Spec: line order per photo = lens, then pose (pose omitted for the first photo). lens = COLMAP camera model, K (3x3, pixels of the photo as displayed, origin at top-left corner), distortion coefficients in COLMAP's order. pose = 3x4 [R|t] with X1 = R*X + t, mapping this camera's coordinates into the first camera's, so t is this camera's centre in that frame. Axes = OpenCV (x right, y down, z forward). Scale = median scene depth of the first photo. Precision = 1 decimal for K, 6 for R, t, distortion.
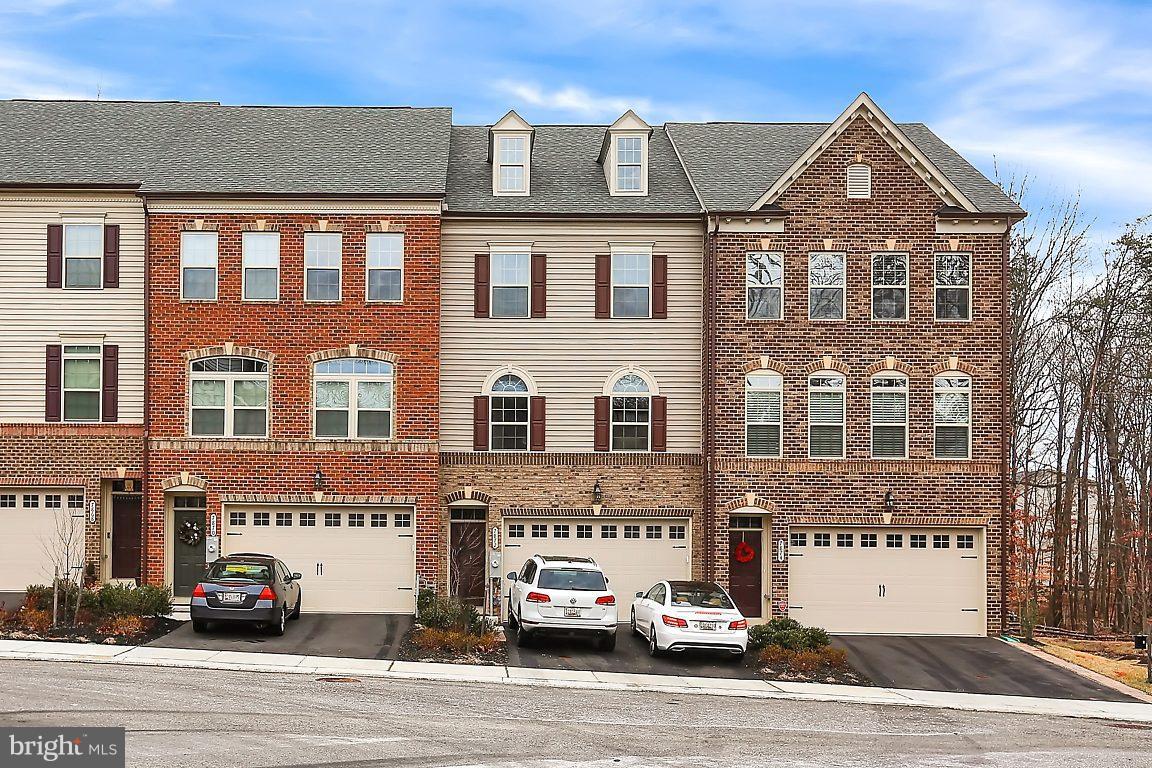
lens RADIAL K [[548.7, 0, 578.7], [0, 548.7, 390.2], [0, 0, 1]] dist [-0.030058, 0.007243]
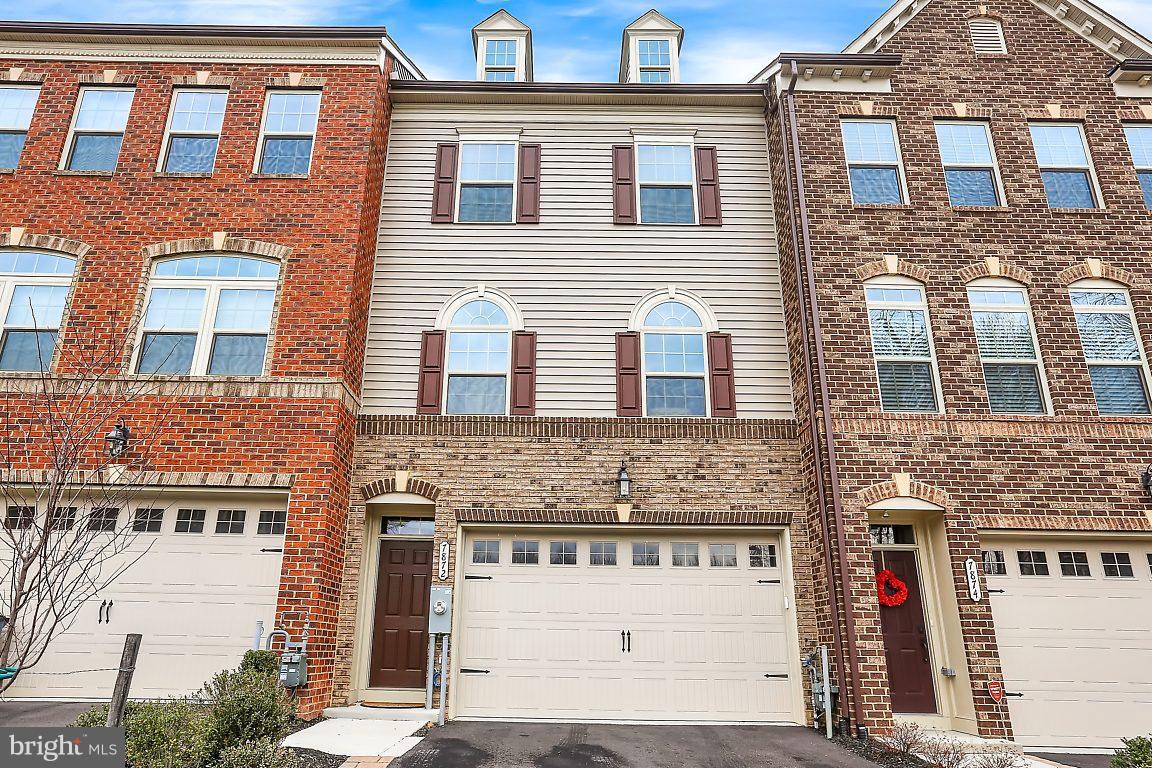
lens RADIAL K [[548.7, 0, 575.7], [0, 548.7, 375.9], [0, 0, 1]] dist [-0.030058, 0.007243]
pose [[0.998450, -0.022310, -0.050980, 0.015107], [0.014673, 0.989244, -0.145535, 0.156629], [0.053679, 0.144561, 0.988039, 0.400859]]
